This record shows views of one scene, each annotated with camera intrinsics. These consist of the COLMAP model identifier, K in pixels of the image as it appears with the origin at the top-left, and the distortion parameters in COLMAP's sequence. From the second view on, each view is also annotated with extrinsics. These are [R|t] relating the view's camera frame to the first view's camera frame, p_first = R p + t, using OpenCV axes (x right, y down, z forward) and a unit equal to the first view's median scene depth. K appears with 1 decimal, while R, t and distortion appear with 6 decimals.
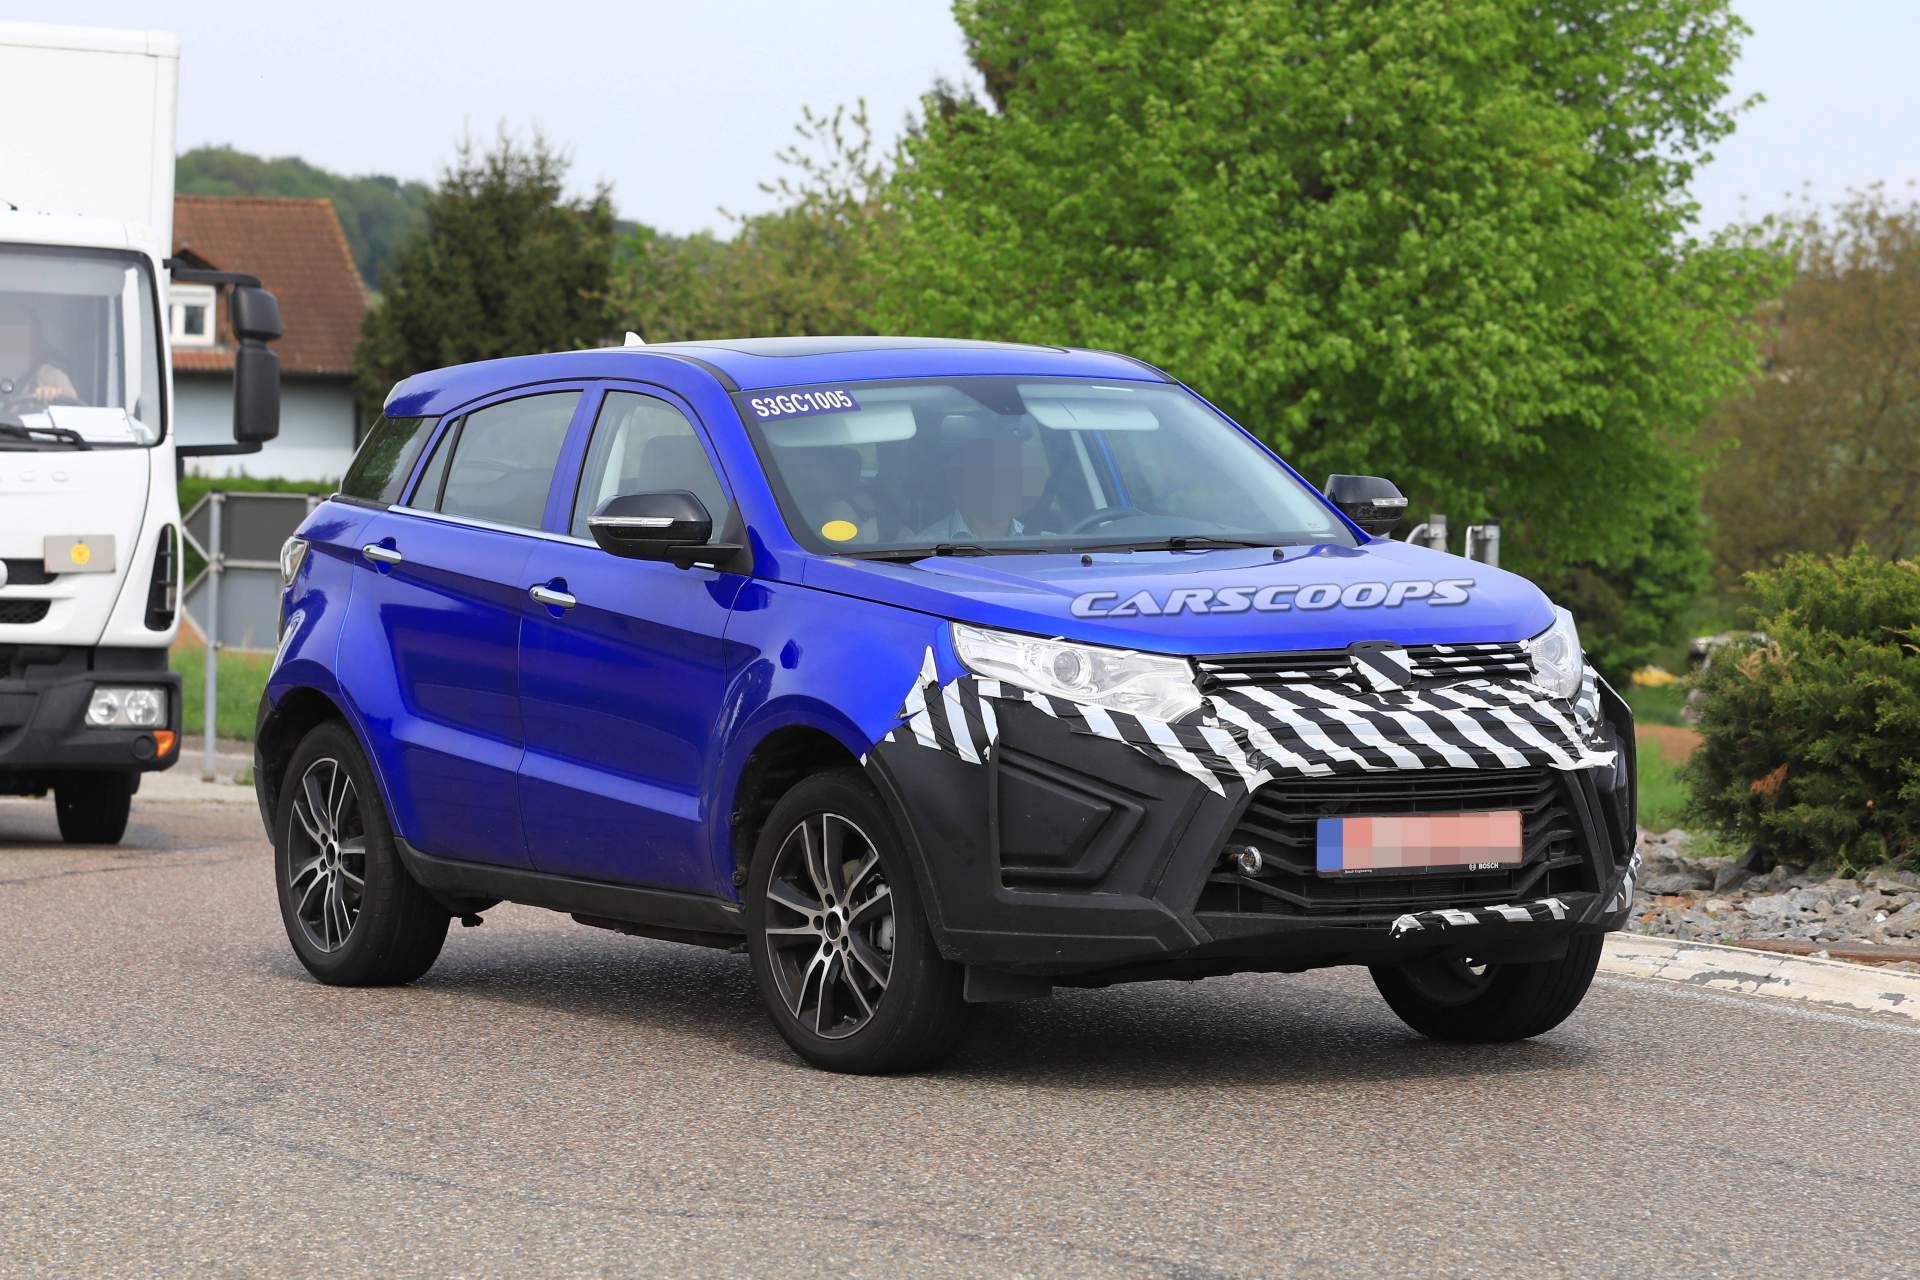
lens RADIAL K [[5826.5, 0, 963.4], [0, 5826.5, 635.6], [0, 0, 1]] dist [-0.468312, 0.000000]
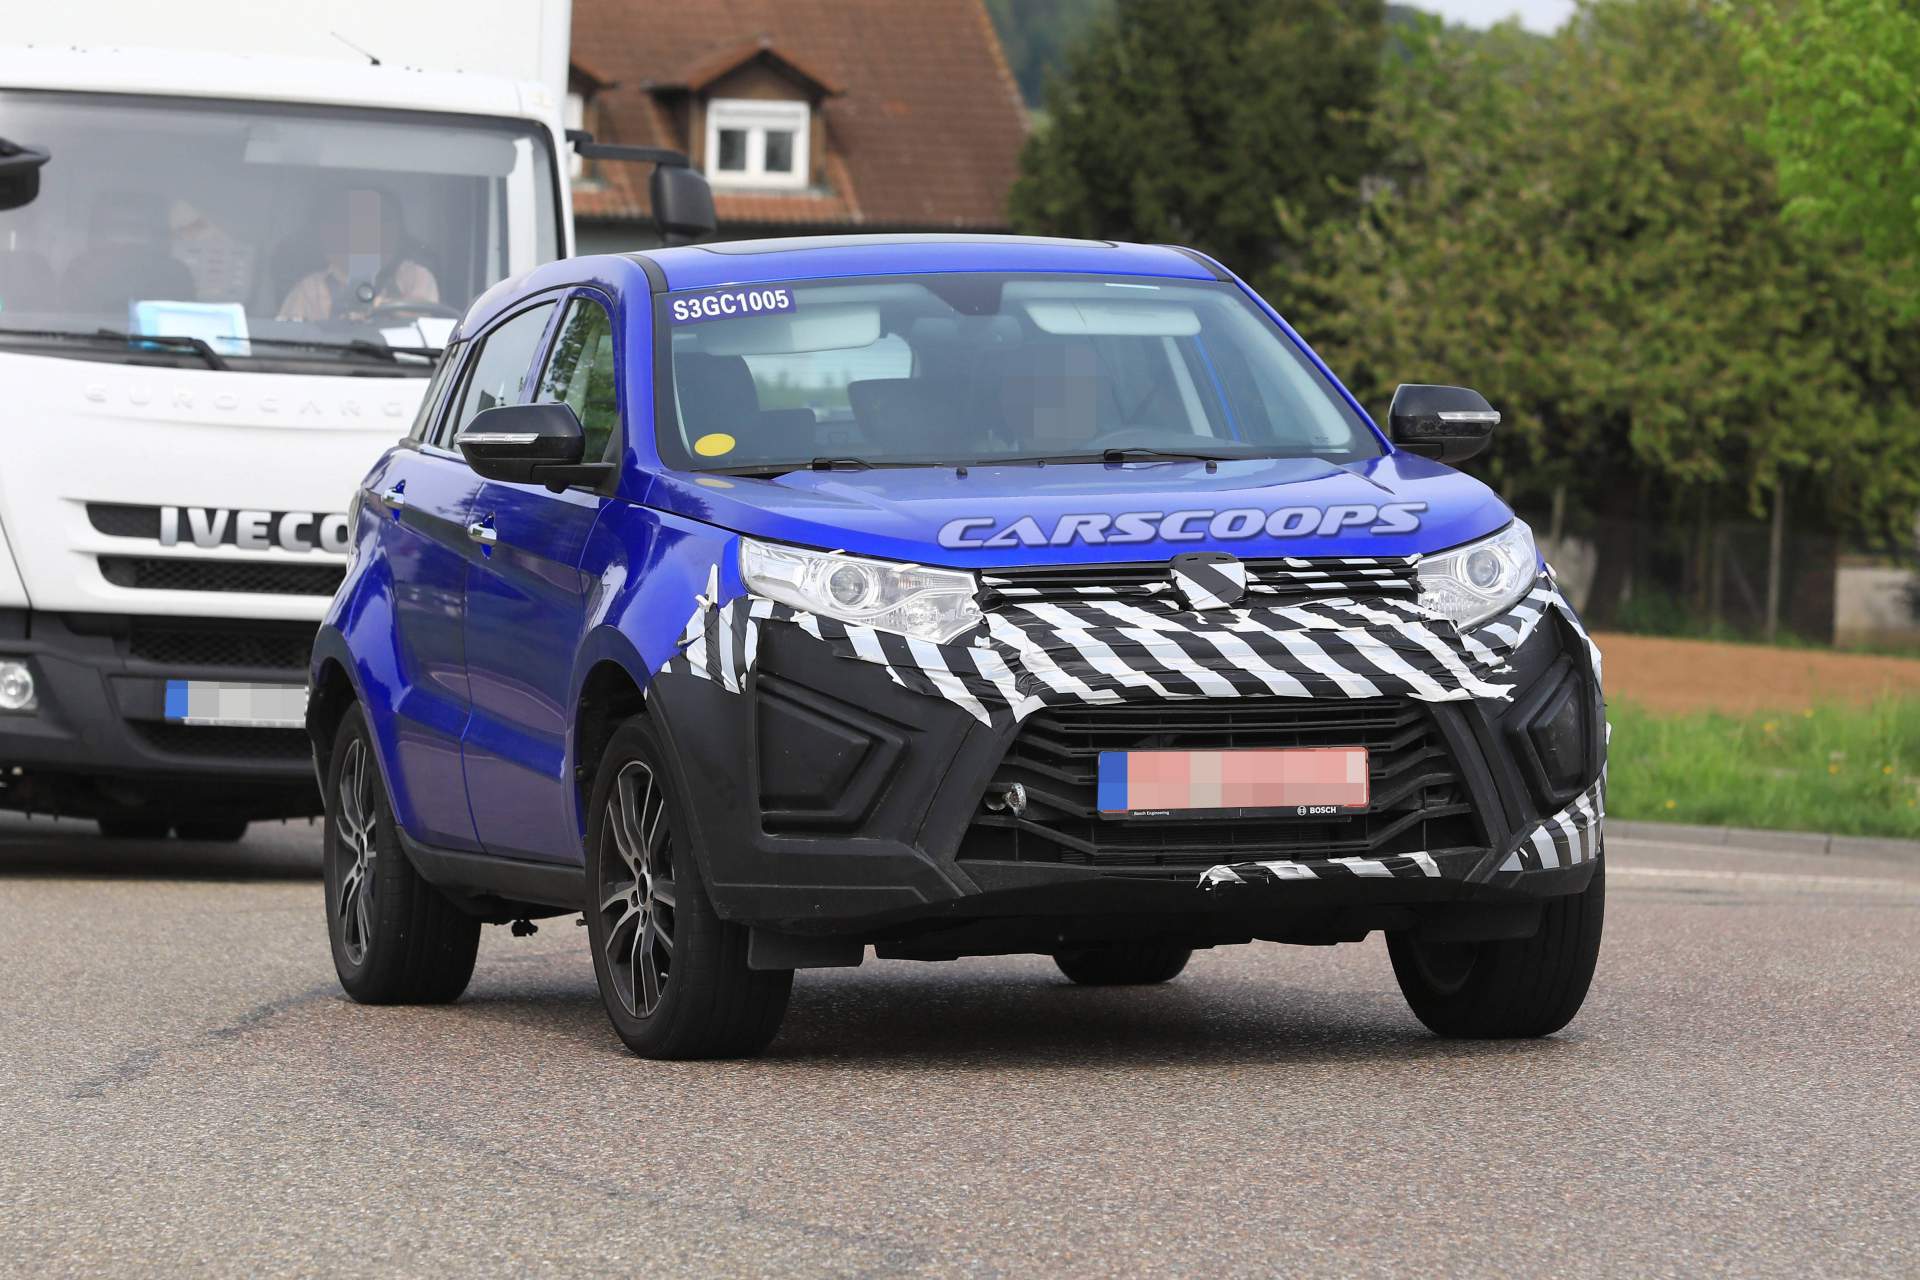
lens RADIAL K [[7702.0, 0, 966.1], [0, 7702.0, 637.7], [0, 0, 1]] dist [0.197803, 0.000000]
pose [[0.981245, -0.007057, -0.192637, 0.216400], [0.004018, 0.999861, -0.016160, 0.026983], [0.192724, 0.015083, 0.981137, -0.112519]]
